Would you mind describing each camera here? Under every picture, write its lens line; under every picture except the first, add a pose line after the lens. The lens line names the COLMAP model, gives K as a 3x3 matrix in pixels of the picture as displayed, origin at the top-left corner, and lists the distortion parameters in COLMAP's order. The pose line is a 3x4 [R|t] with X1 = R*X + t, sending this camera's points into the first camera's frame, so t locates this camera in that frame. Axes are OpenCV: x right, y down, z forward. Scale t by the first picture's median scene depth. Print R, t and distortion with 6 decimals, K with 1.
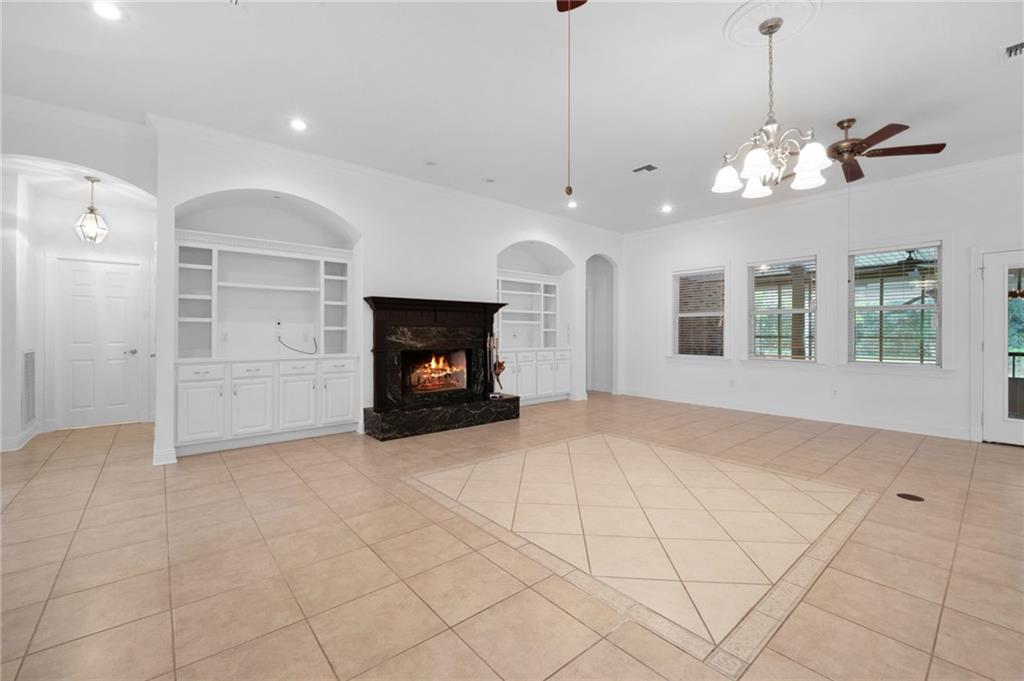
lens RADIAL K [[427.2, 0, 516.6], [0, 427.2, 335.8], [0, 0, 1]] dist [-0.010889, -0.000380]
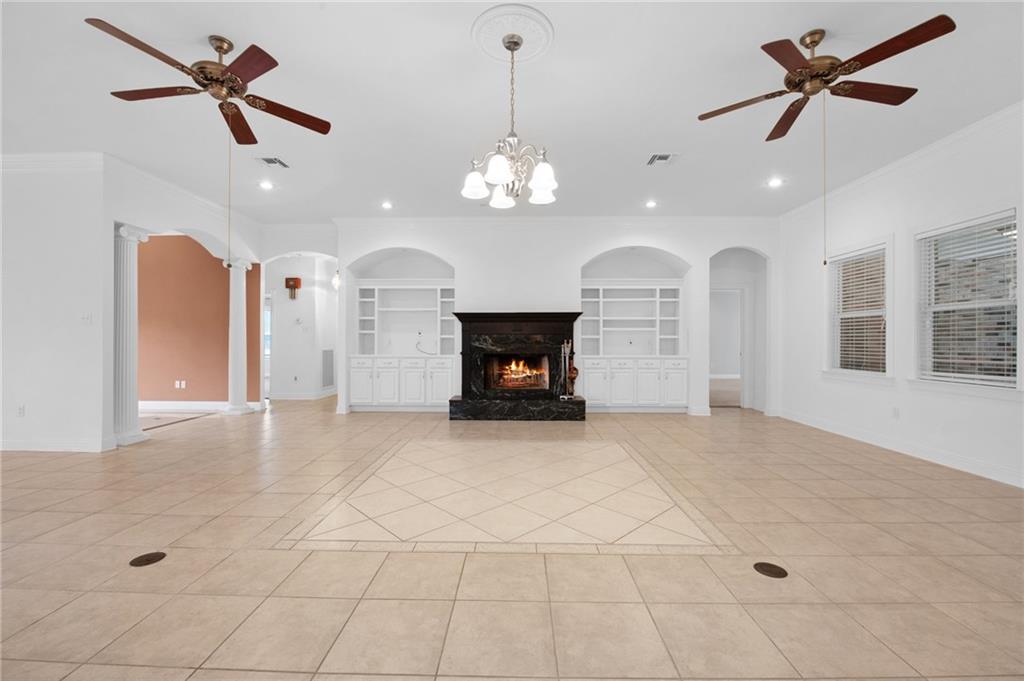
lens RADIAL K [[425.1, 0, 510.9], [0, 425.1, 342.5], [0, 0, 1]] dist [-0.013462, -0.000125]
pose [[0.747501, 0.002576, -0.664256, 0.630663], [-0.005253, 0.999984, -0.002033, 0.003454], [0.664240, 0.005009, 0.747503, 0.107598]]
